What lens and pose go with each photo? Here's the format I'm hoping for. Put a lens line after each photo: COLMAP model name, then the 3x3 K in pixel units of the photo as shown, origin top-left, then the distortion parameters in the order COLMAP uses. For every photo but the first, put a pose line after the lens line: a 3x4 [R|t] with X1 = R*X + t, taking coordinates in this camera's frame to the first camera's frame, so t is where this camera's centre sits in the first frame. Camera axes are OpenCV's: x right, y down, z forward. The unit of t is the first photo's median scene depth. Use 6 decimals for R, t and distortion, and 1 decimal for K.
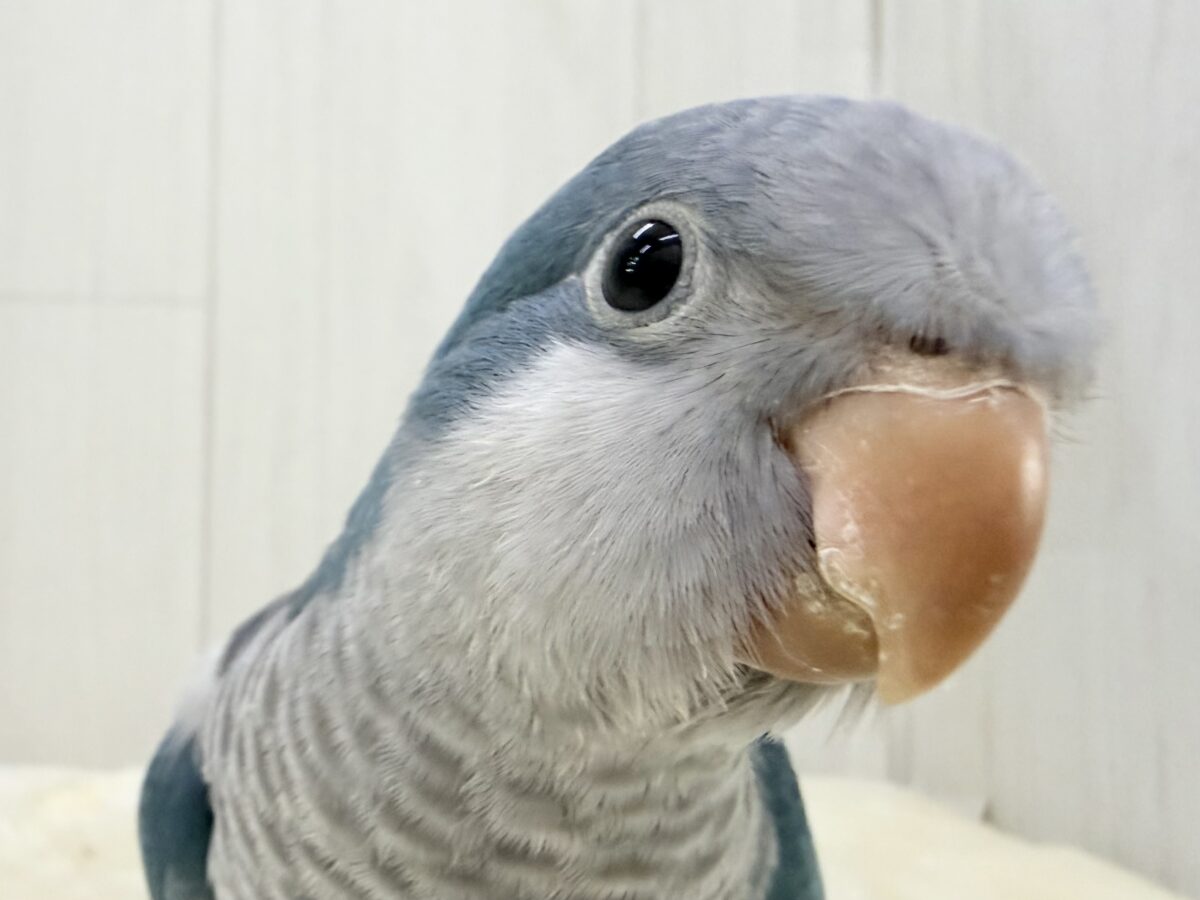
lens RADIAL K [[937.1, 0, 600.0], [0, 937.1, 450.0], [0, 0, 1]] dist [0.003674, -0.000699]
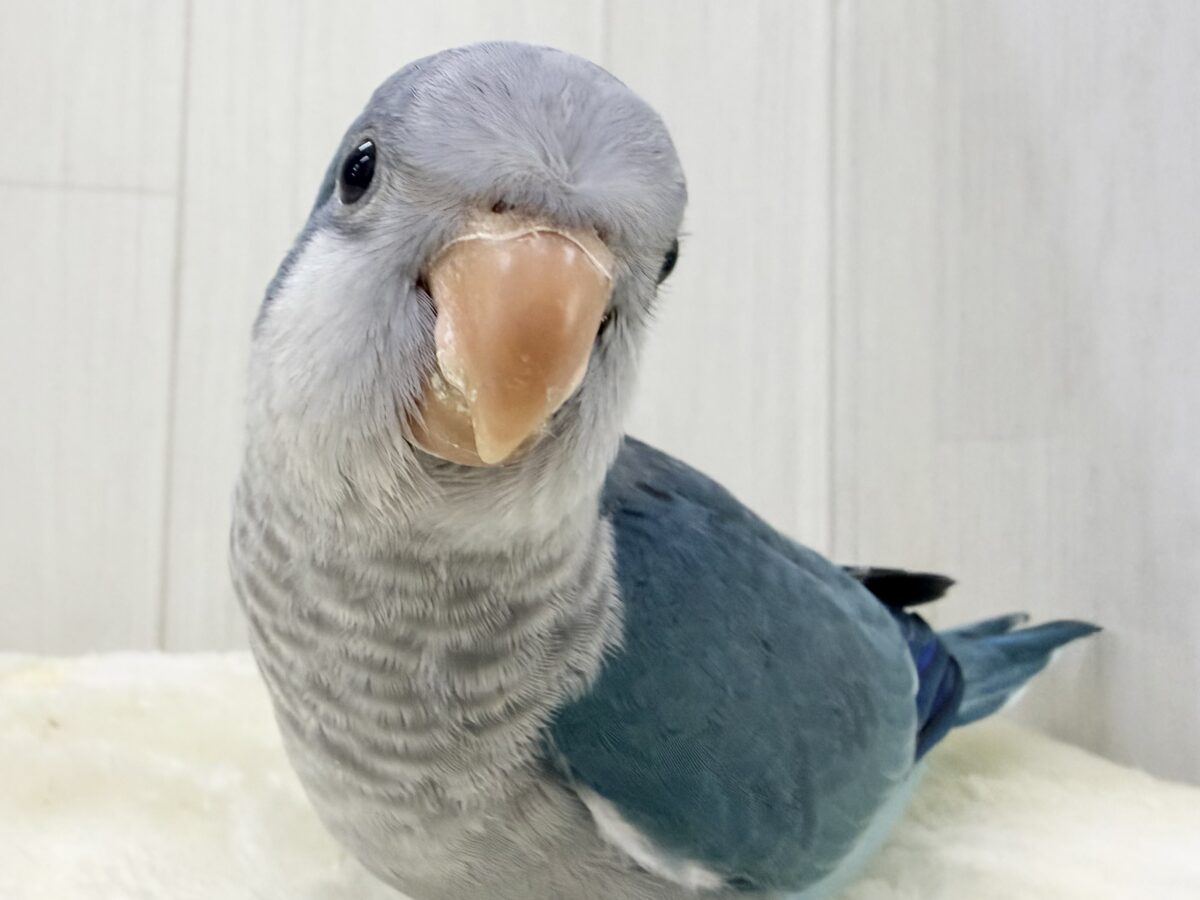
lens RADIAL K [[937.1, 0, 600.0], [0, 937.1, 450.0], [0, 0, 1]] dist [0.003674, -0.000699]
pose [[0.983157, 0.000488, -0.182762, 0.744058], [-0.004124, 0.999801, -0.019514, 0.283225], [0.182716, 0.019939, 0.982964, -0.375368]]
